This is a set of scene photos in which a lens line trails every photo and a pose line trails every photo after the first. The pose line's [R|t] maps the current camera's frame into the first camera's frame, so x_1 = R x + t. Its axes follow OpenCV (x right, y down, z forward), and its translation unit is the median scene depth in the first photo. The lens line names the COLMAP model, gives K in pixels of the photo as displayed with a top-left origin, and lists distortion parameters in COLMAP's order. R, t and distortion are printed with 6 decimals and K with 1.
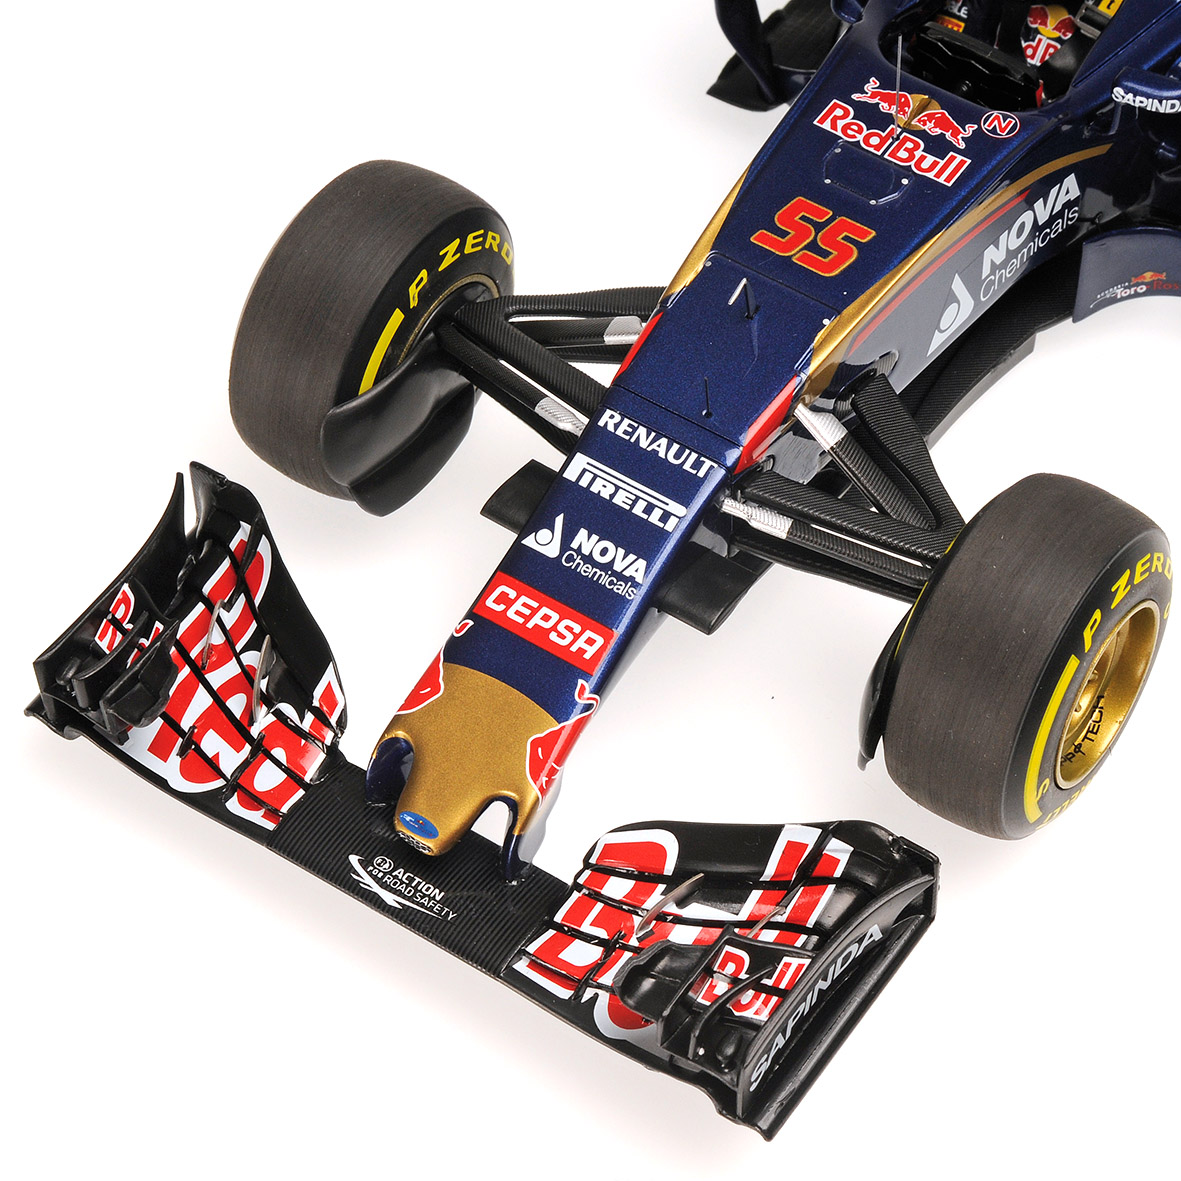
lens RADIAL K [[3989.4, 0, 590.5], [0, 3989.4, 590.5], [0, 0, 1]] dist [-0.121321, 0.927070]
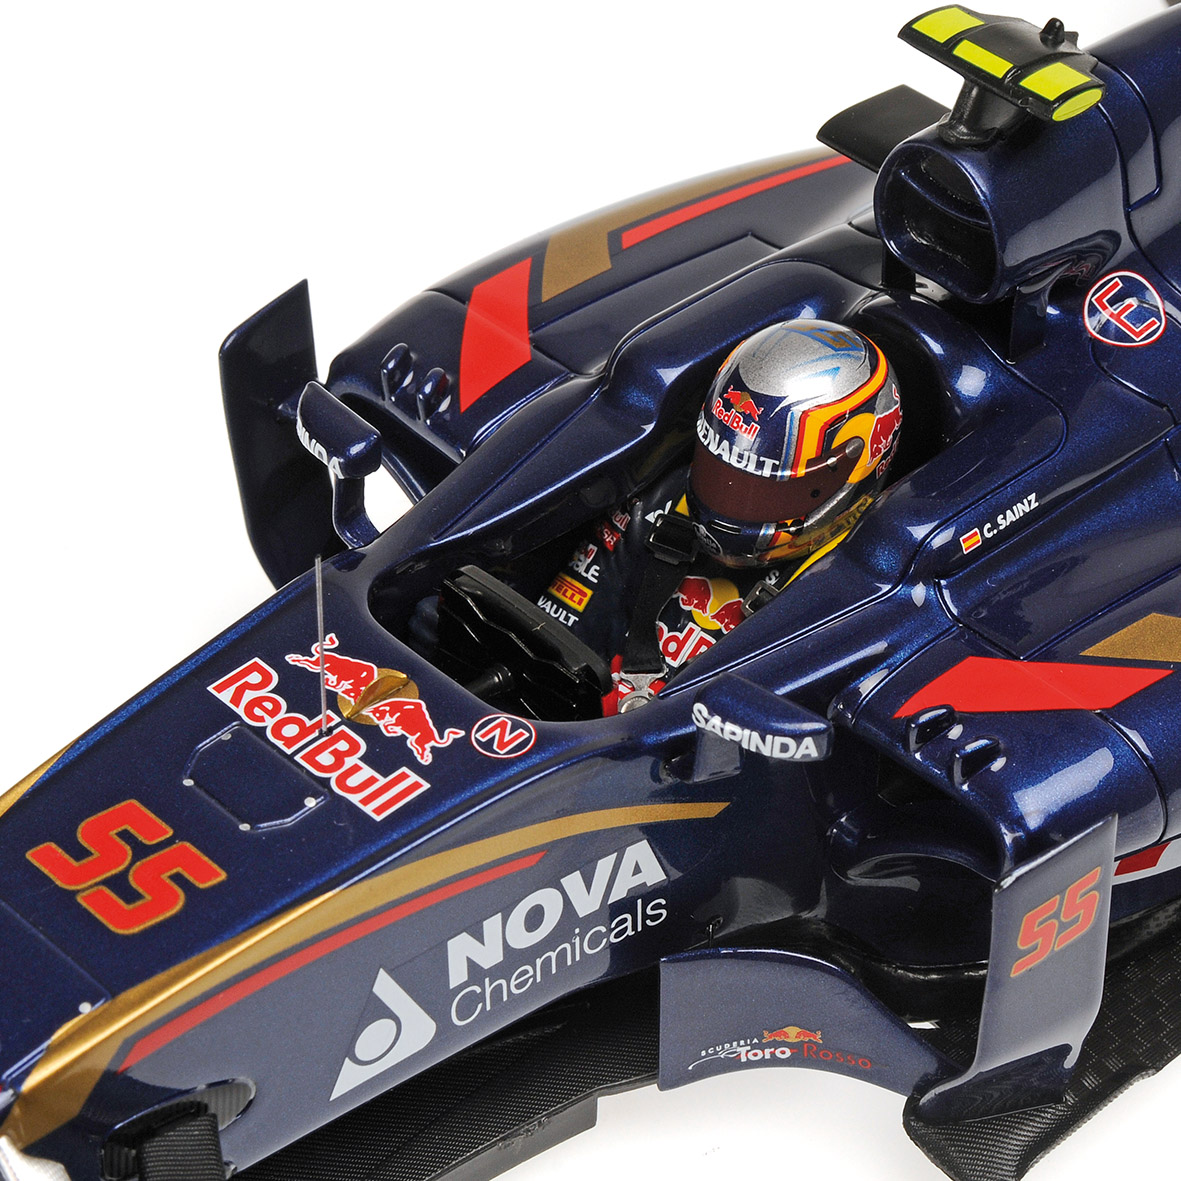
lens RADIAL K [[3989.4, 0, 590.5], [0, 3989.4, 590.5], [0, 0, 1]] dist [-0.121321, 0.927070]
pose [[0.975556, 0.143729, -0.166230, 0.213362], [-0.170534, 0.972247, -0.160171, -0.044541], [0.138596, 0.184603, 0.972992, 0.414146]]
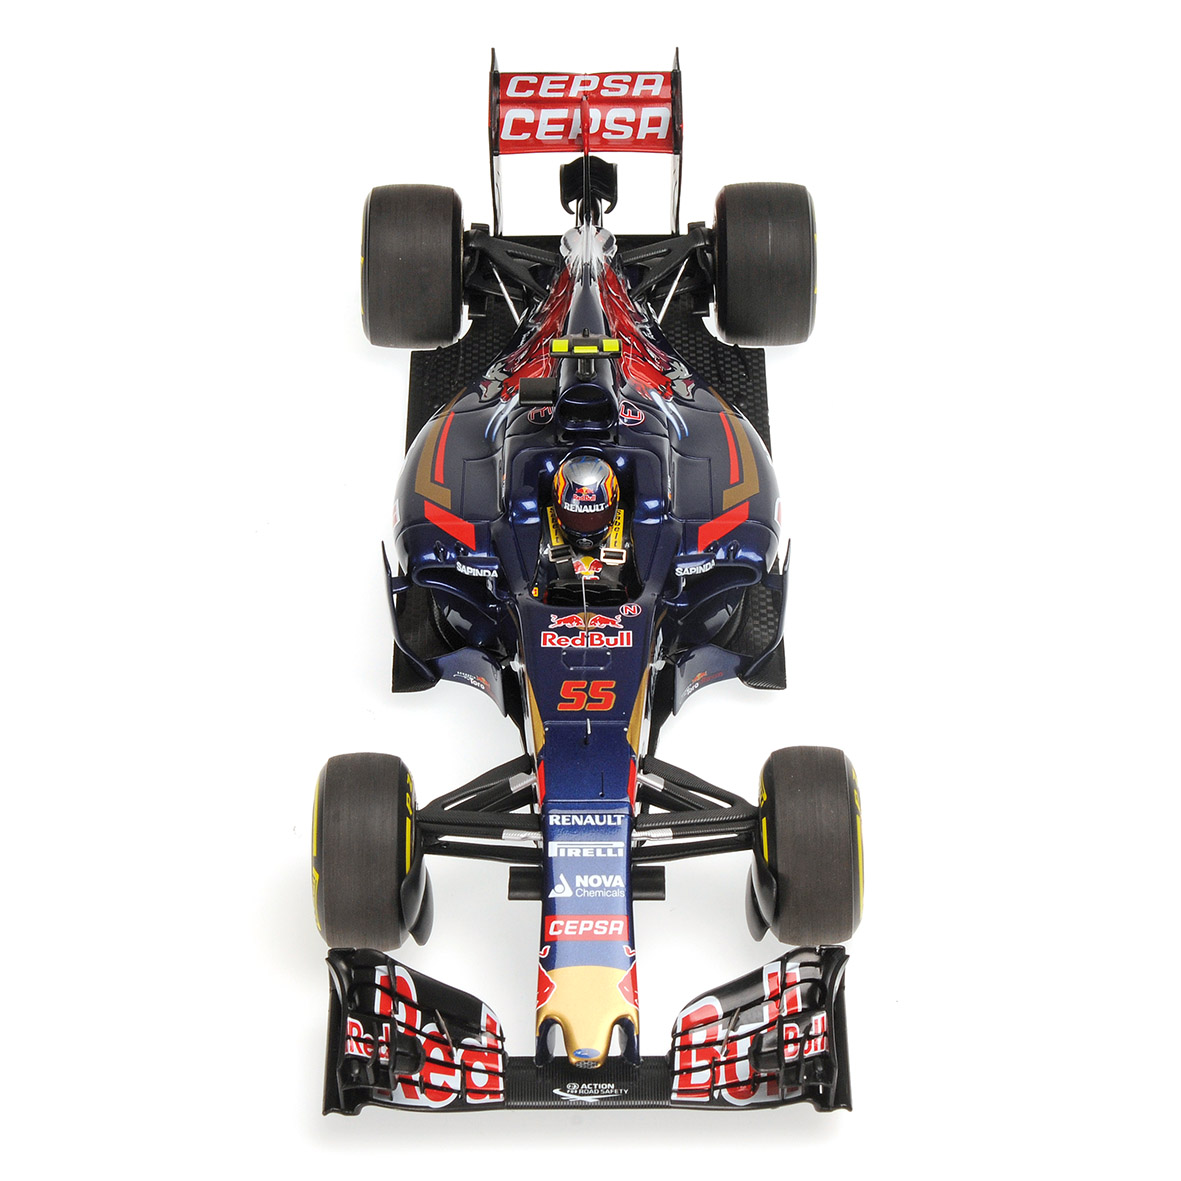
lens RADIAL K [[4252.2, 0, 715.0], [0, 4252.2, 590.5], [0, 0, 1]] dist [0.141879, 3.148865]
pose [[0.814603, -0.341136, 0.469094, -0.758208], [0.437372, 0.892467, -0.110493, 0.102170], [-0.380958, 0.295177, 0.876209, -0.686139]]
